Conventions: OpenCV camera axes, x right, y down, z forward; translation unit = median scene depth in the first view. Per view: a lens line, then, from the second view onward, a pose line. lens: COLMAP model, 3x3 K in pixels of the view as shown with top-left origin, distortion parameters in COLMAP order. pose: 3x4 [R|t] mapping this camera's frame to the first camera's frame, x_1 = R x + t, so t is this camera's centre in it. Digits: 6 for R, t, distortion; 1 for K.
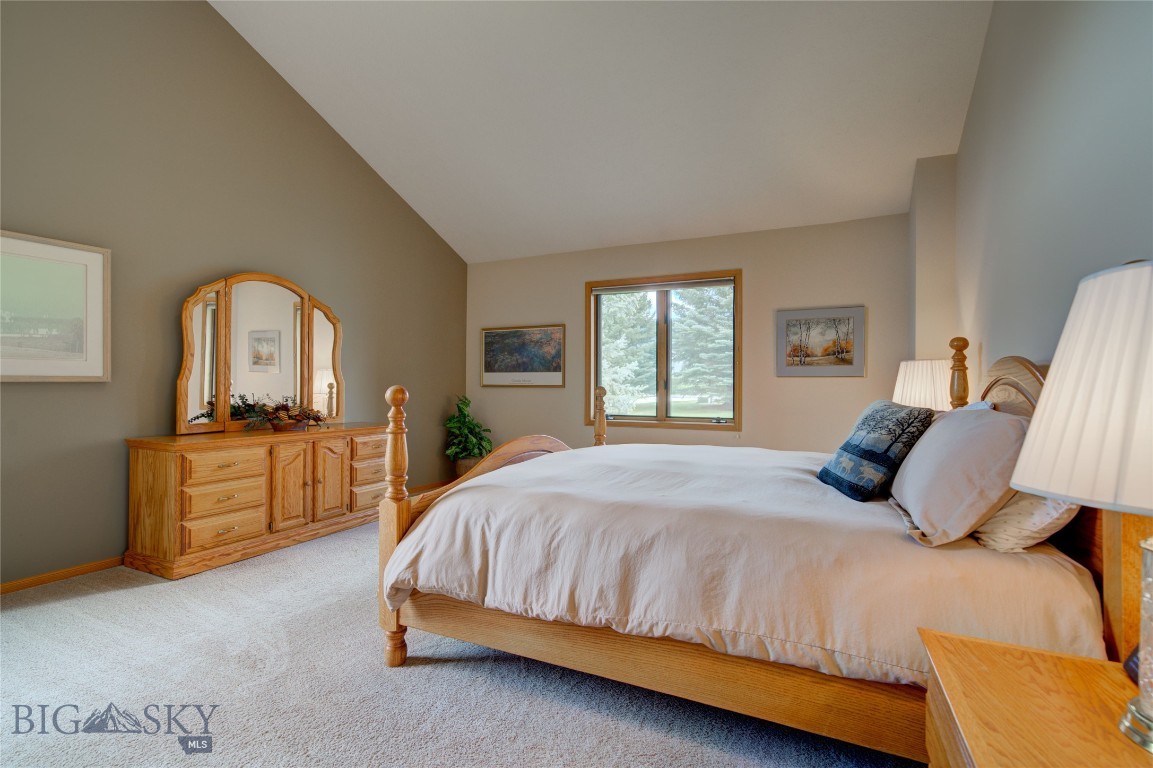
lens RADIAL K [[542.6, 0, 575.4], [0, 542.6, 385.1], [0, 0, 1]] dist [0.000459, 0.000089]
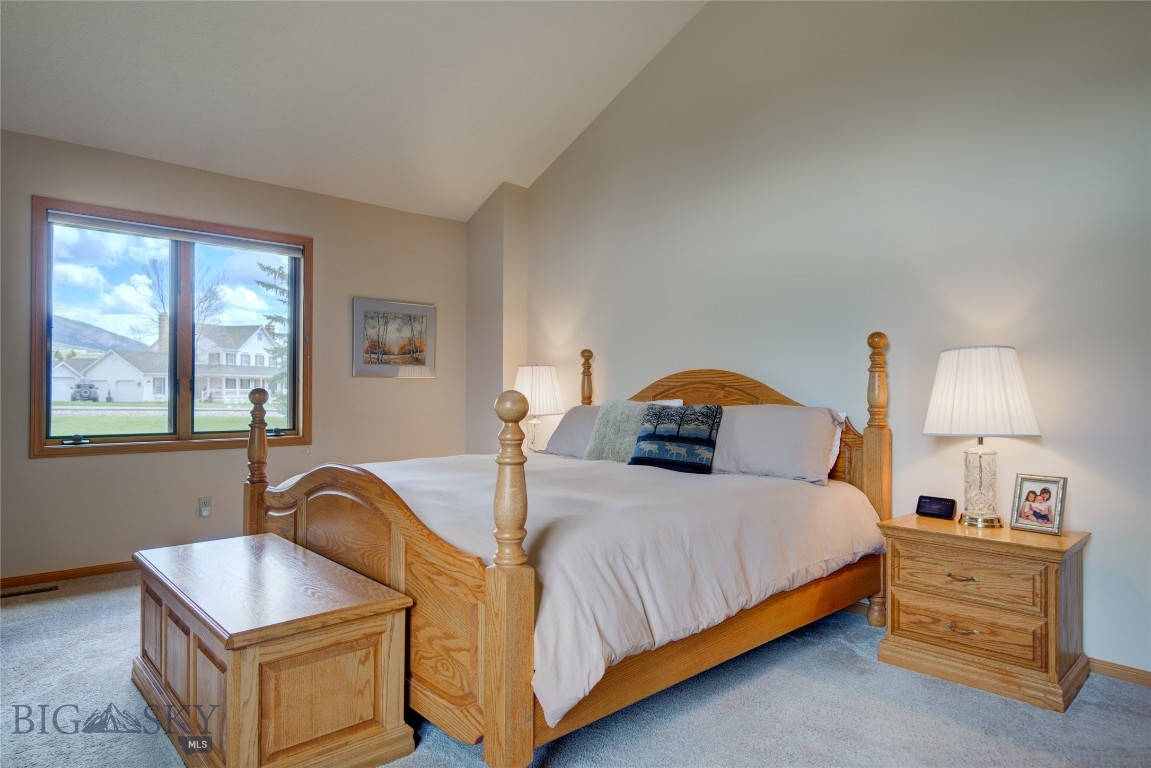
lens RADIAL K [[678.4, 0, 574.5], [0, 678.4, 385.0], [0, 0, 1]] dist [-0.003328, -0.000194]
pose [[0.349387, 0.004594, 0.936967, -0.511182], [-0.005703, 0.999980, -0.002776, -0.000325], [-0.936961, -0.004374, 0.349406, 0.316666]]
